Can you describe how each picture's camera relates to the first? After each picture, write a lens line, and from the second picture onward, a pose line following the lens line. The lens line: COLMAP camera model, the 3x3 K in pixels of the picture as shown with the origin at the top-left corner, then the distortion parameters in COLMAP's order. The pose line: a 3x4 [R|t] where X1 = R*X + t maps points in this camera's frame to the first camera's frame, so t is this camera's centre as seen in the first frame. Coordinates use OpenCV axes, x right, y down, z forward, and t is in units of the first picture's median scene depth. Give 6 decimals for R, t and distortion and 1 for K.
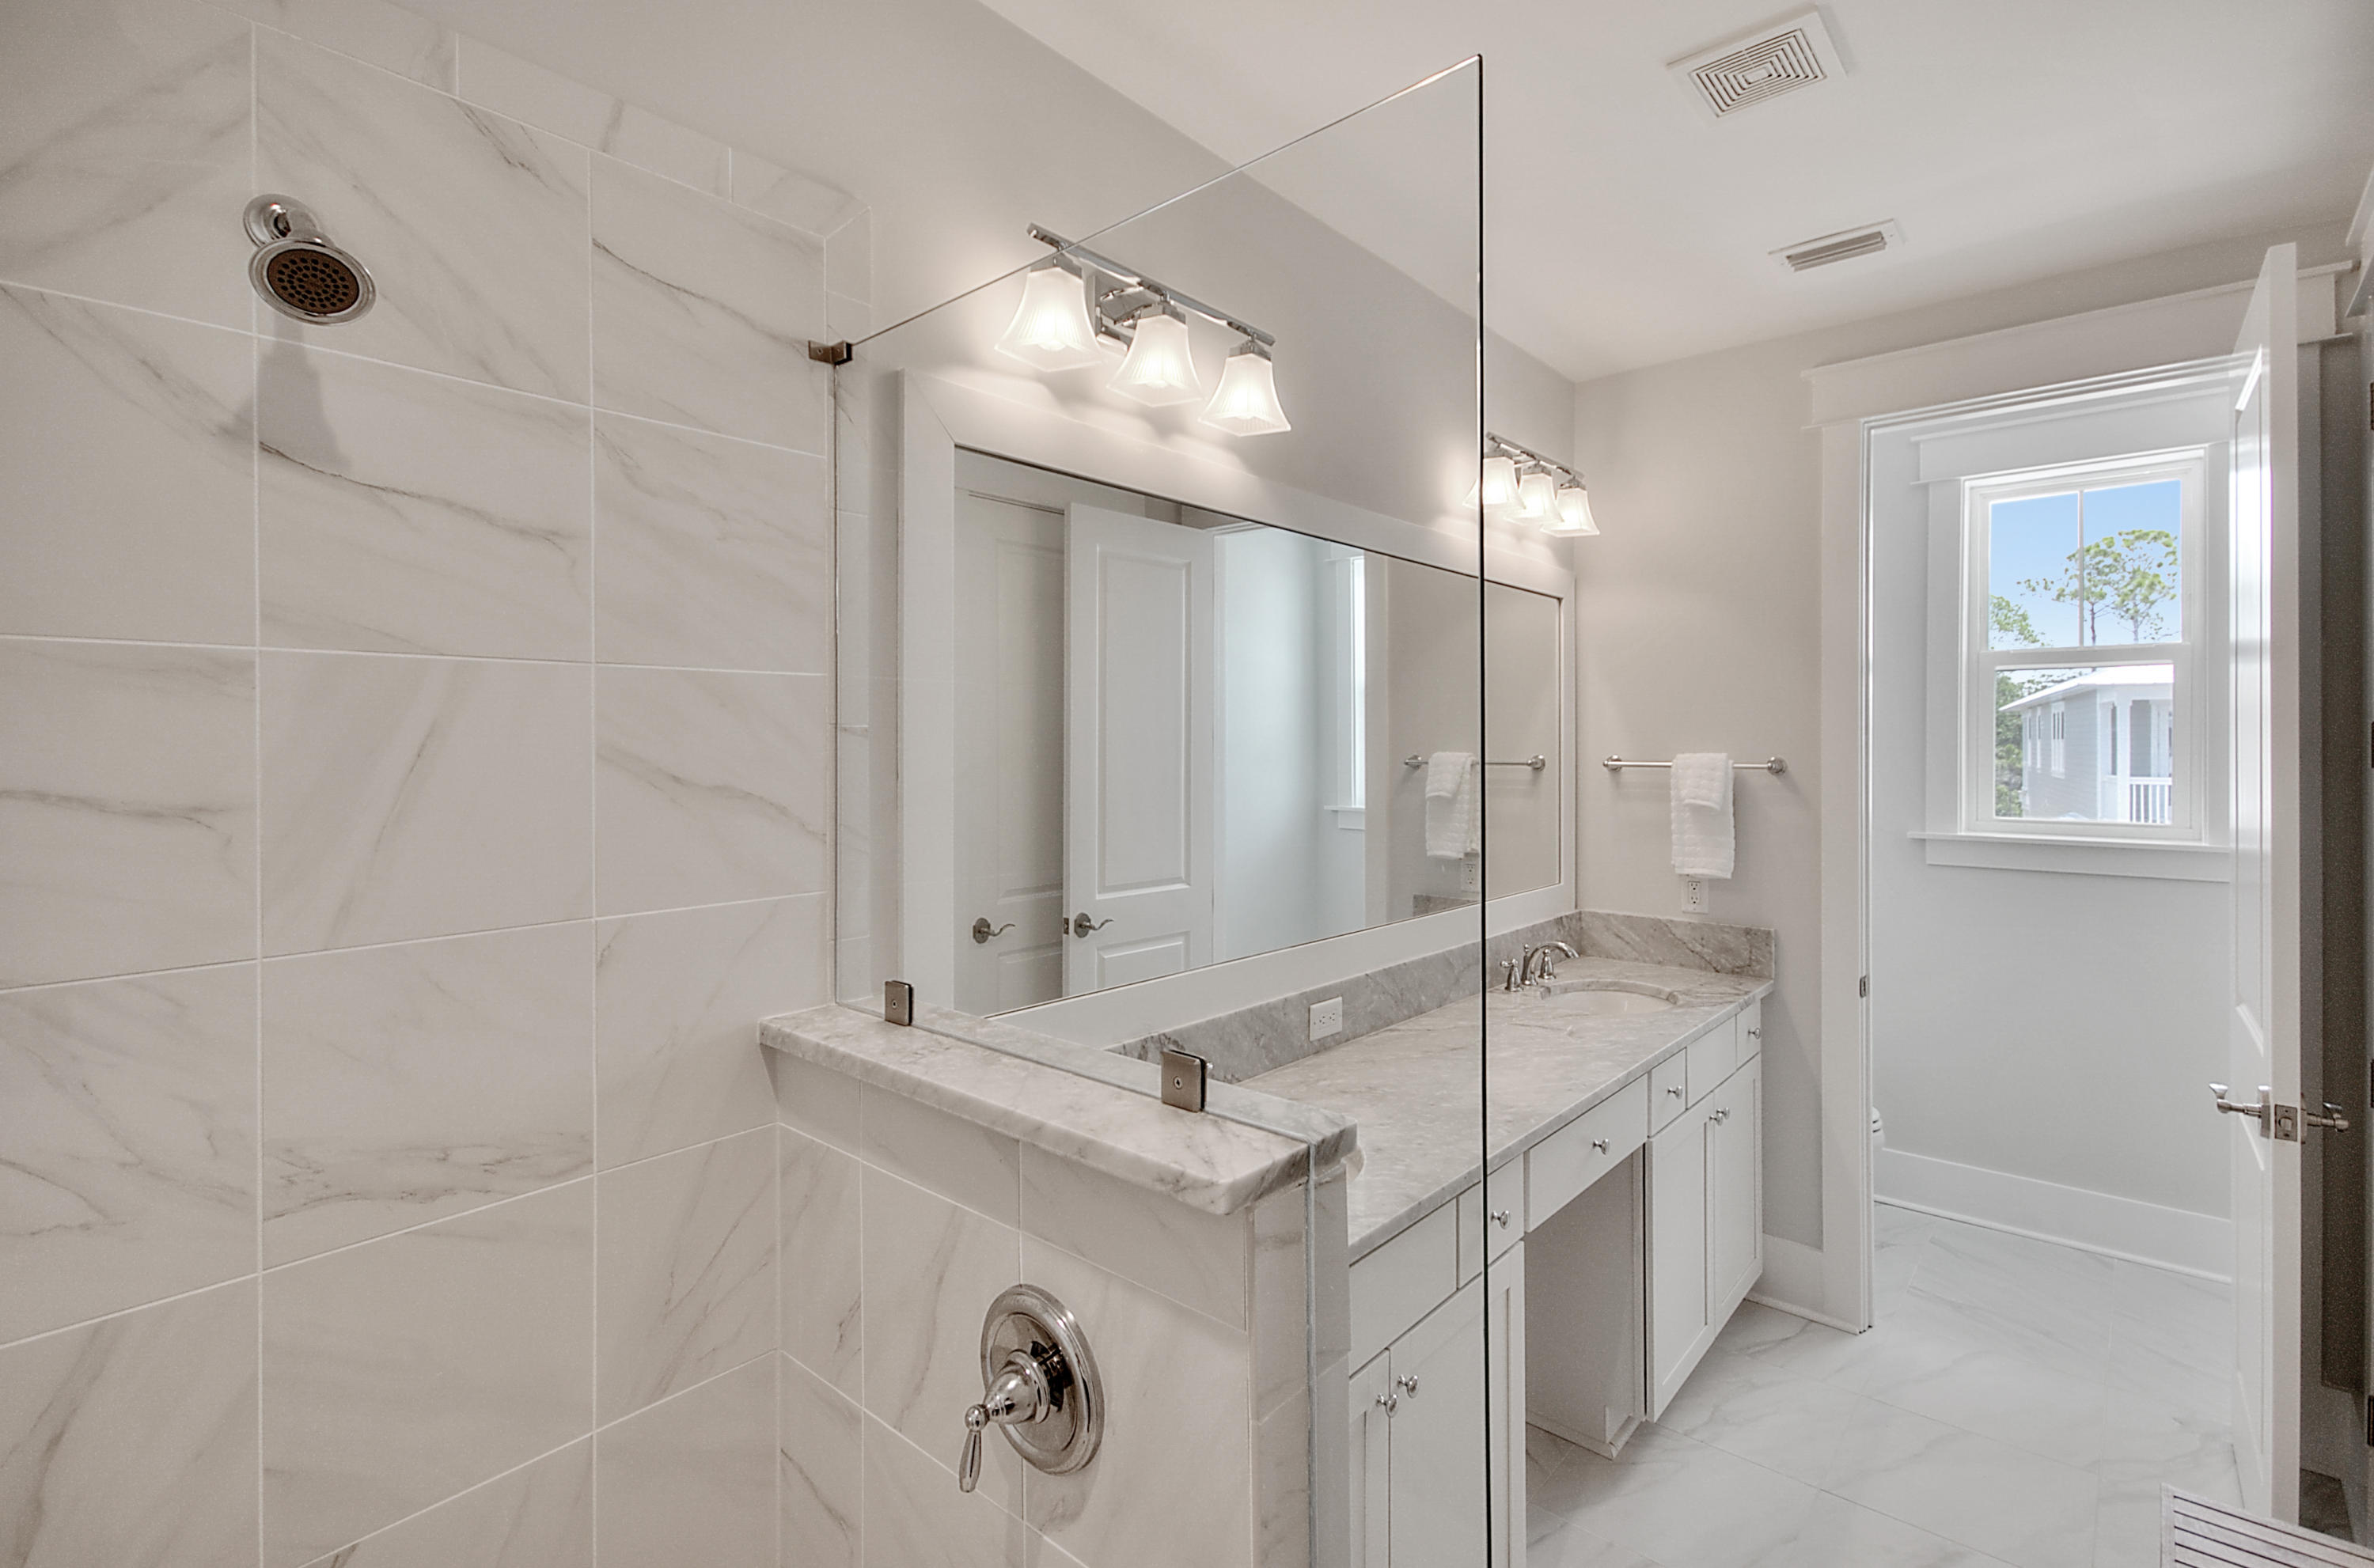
lens RADIAL K [[1090.3, 0, 1192.0], [0, 1090.3, 740.0], [0, 0, 1]] dist [0.001492, 0.000209]
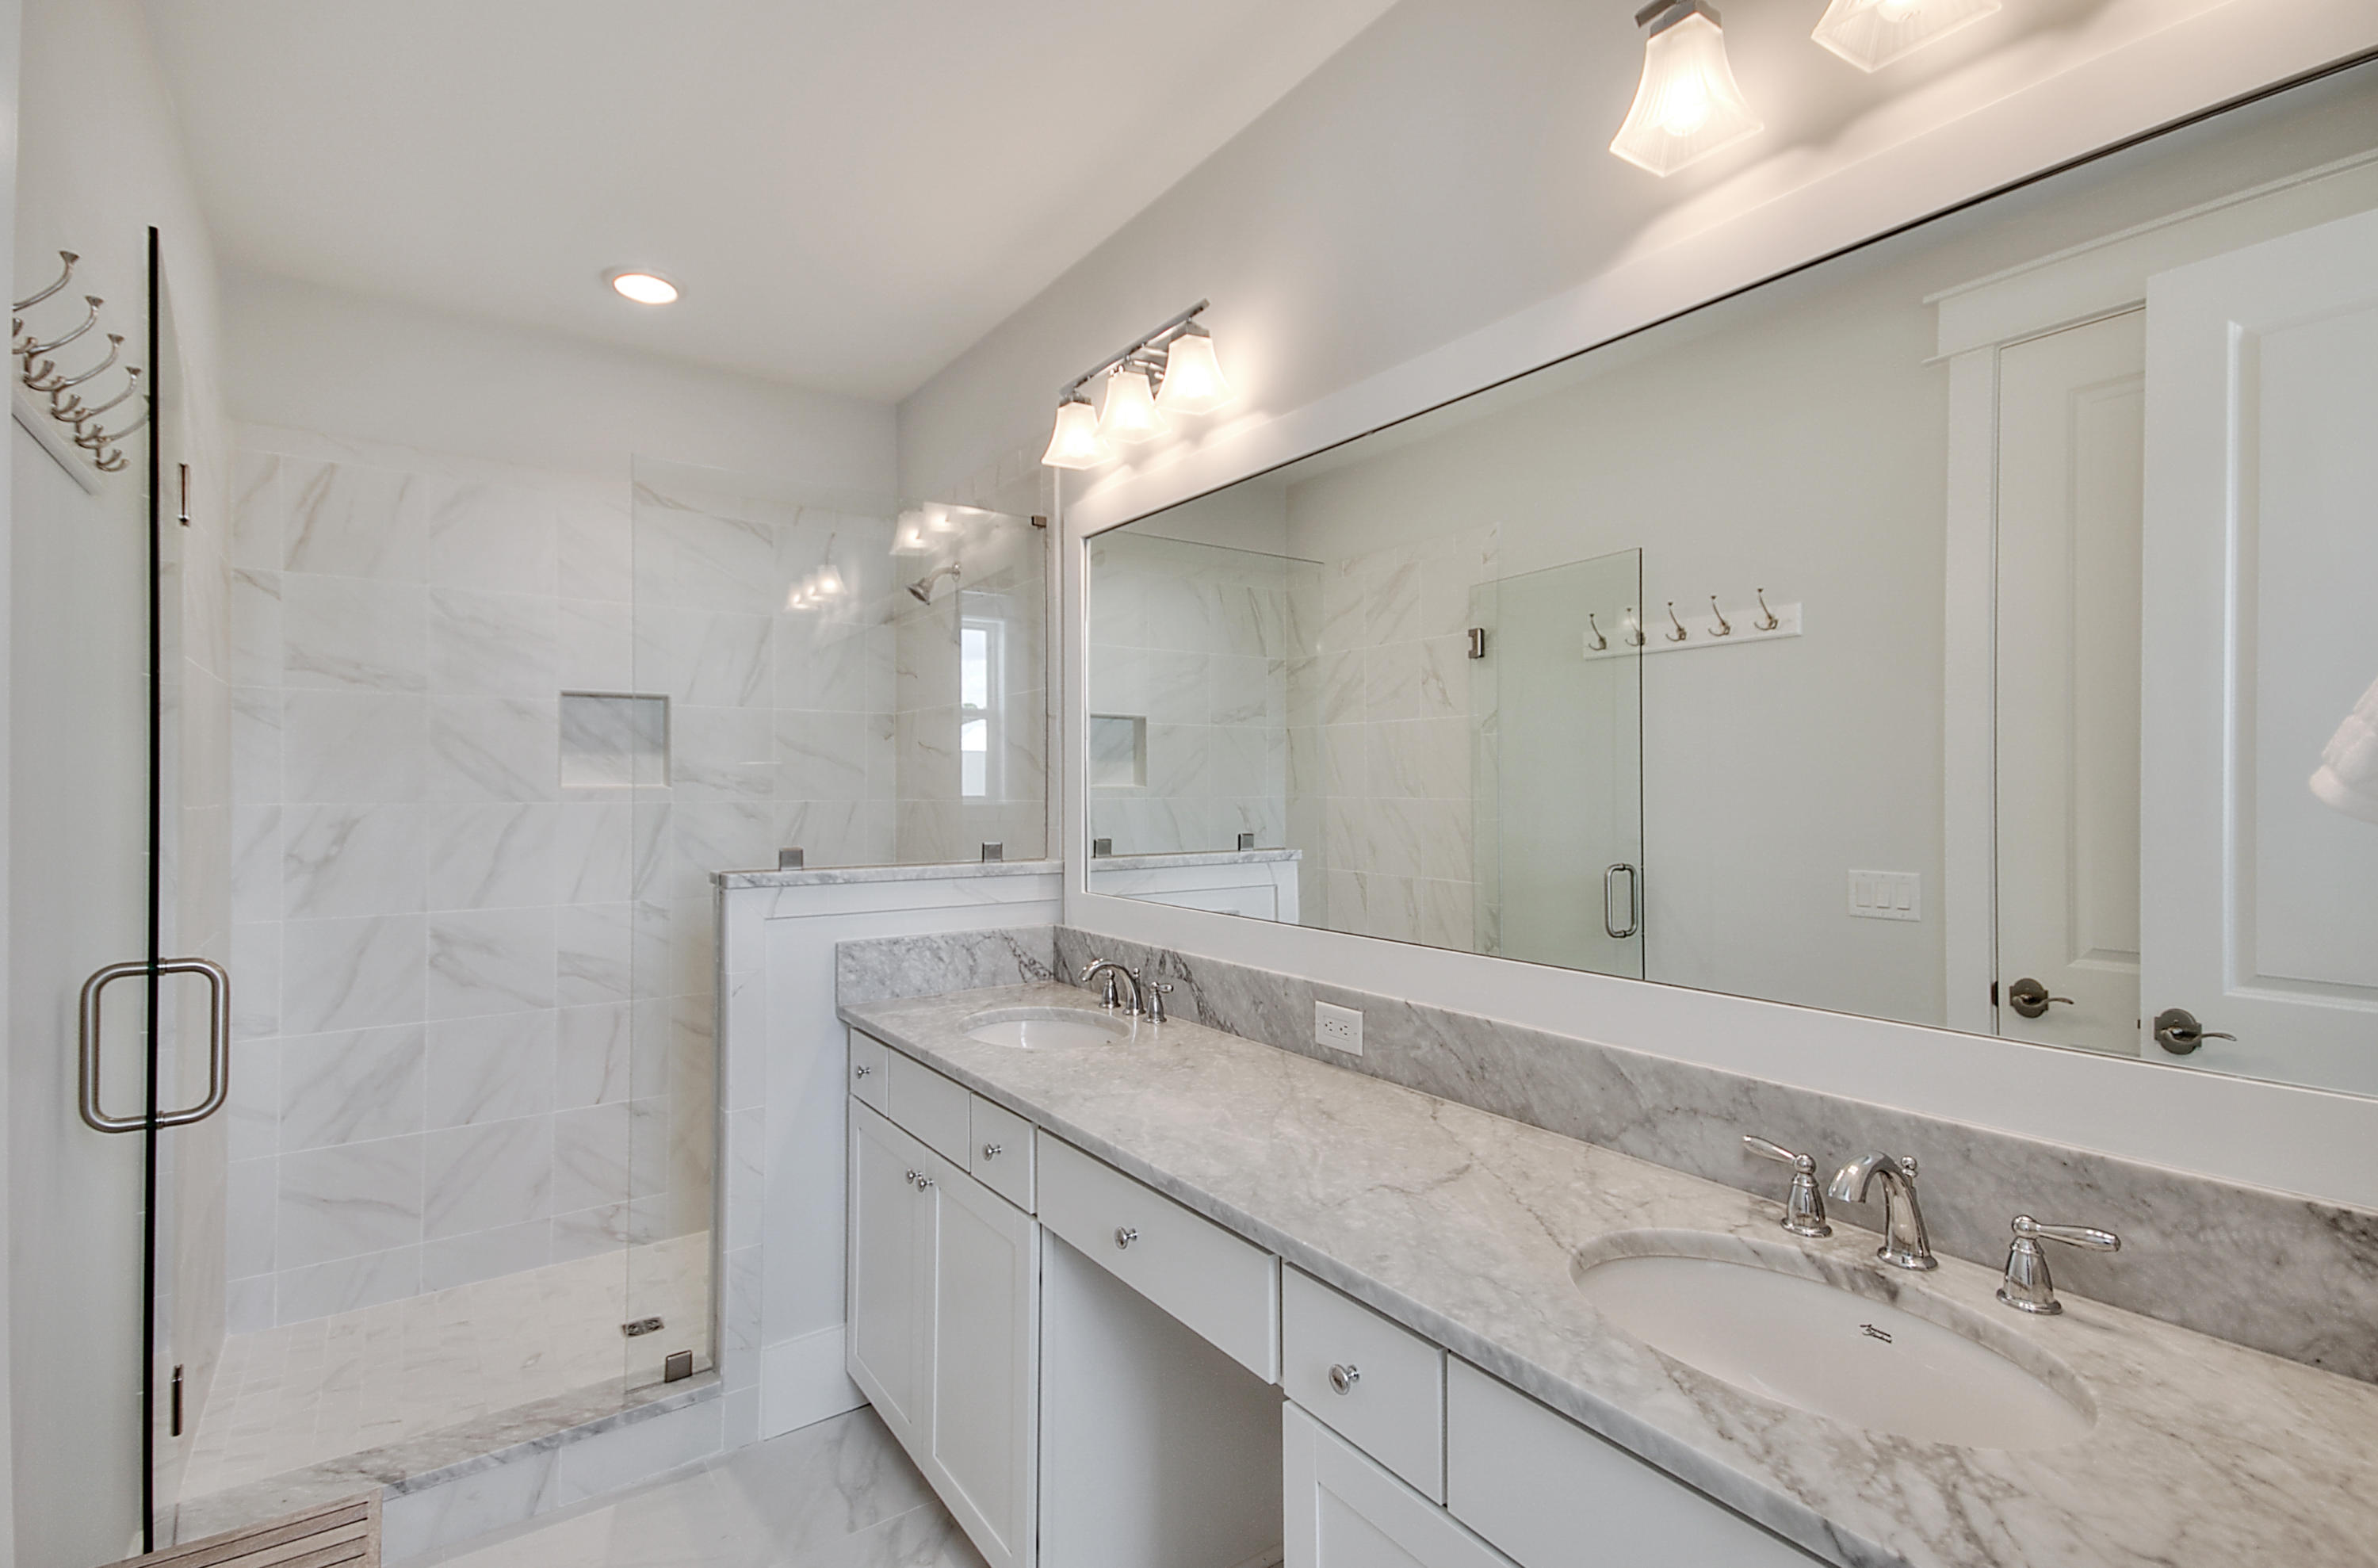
lens RADIAL K [[1092.4, 0, 1190.9], [0, 1092.4, 790.0], [0, 0, 1]] dist [0.001492, 0.000209]
pose [[-0.243048, -0.001569, -0.970013, 0.955696], [0.003039, 0.999993, -0.002379, 0.080624], [0.970009, -0.003526, -0.243042, 1.108650]]
